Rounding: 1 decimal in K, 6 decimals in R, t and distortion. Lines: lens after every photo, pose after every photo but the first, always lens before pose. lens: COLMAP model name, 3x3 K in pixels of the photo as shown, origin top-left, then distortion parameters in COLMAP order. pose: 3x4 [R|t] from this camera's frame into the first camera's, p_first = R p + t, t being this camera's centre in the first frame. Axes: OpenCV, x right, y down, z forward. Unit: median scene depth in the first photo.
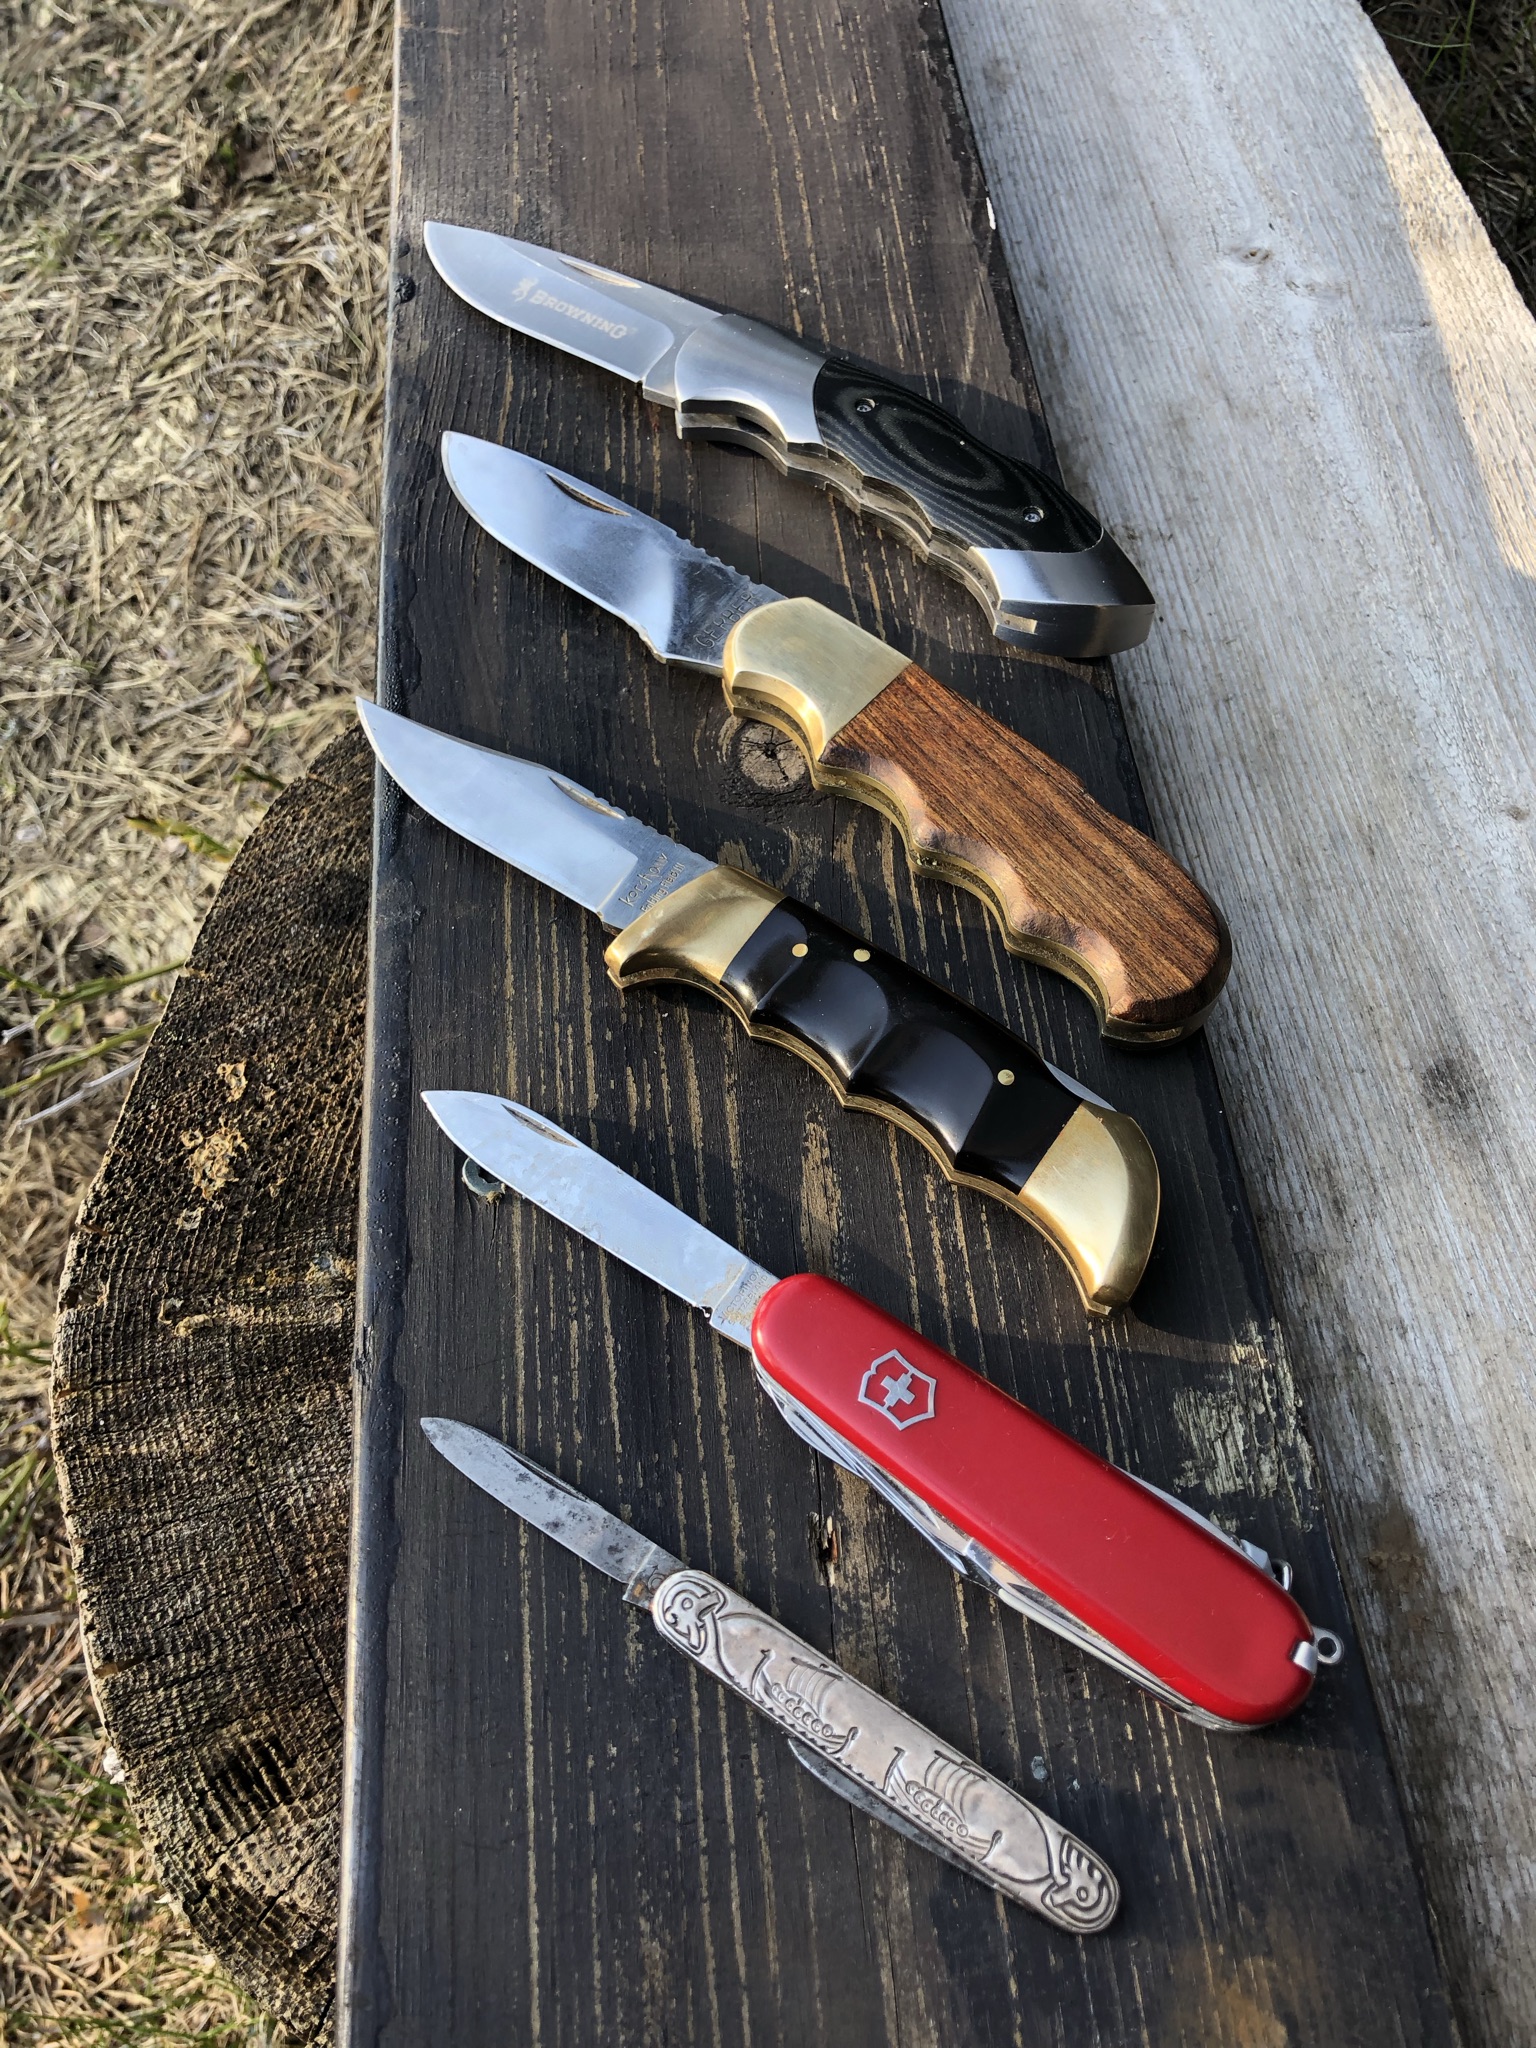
lens RADIAL K [[1618.8, 0, 770.6], [0, 1618.8, 1016.7], [0, 0, 1]] dist [0.012591, -0.006642]
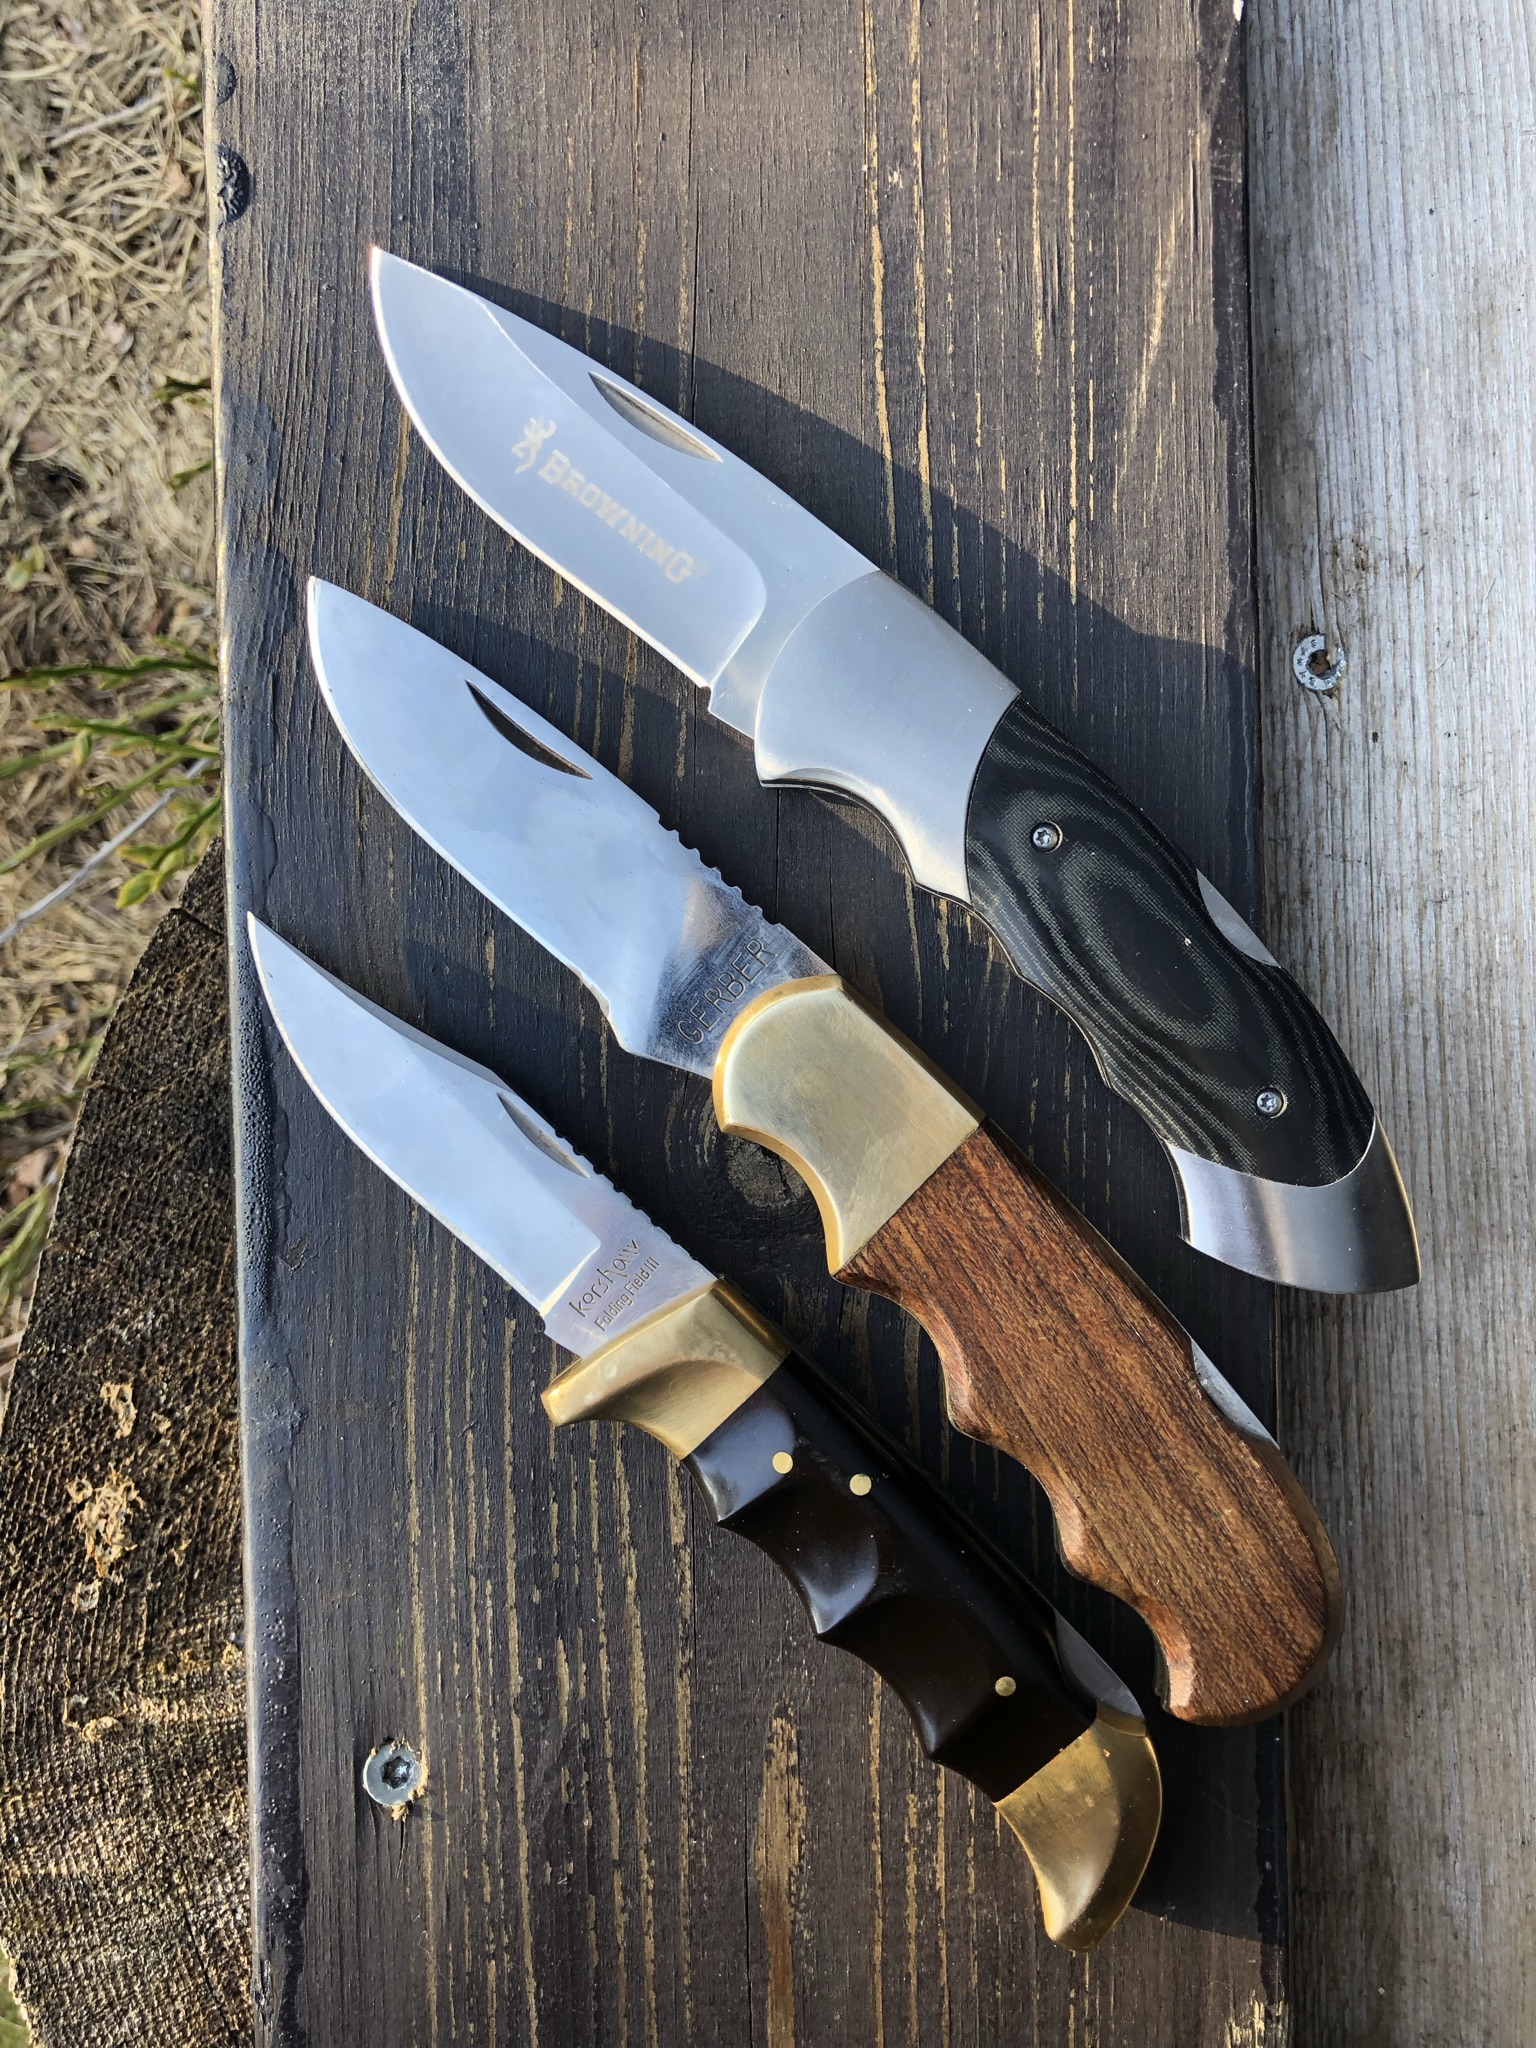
lens RADIAL K [[1618.8, 0, 759.7], [0, 1618.8, 1023.4], [0, 0, 1]] dist [0.012591, -0.006642]
pose [[0.996660, 0.069806, -0.042391, 0.023679], [-0.039491, 0.866268, 0.498016, -0.599824], [0.071486, -0.494679, 0.866131, 0.413103]]
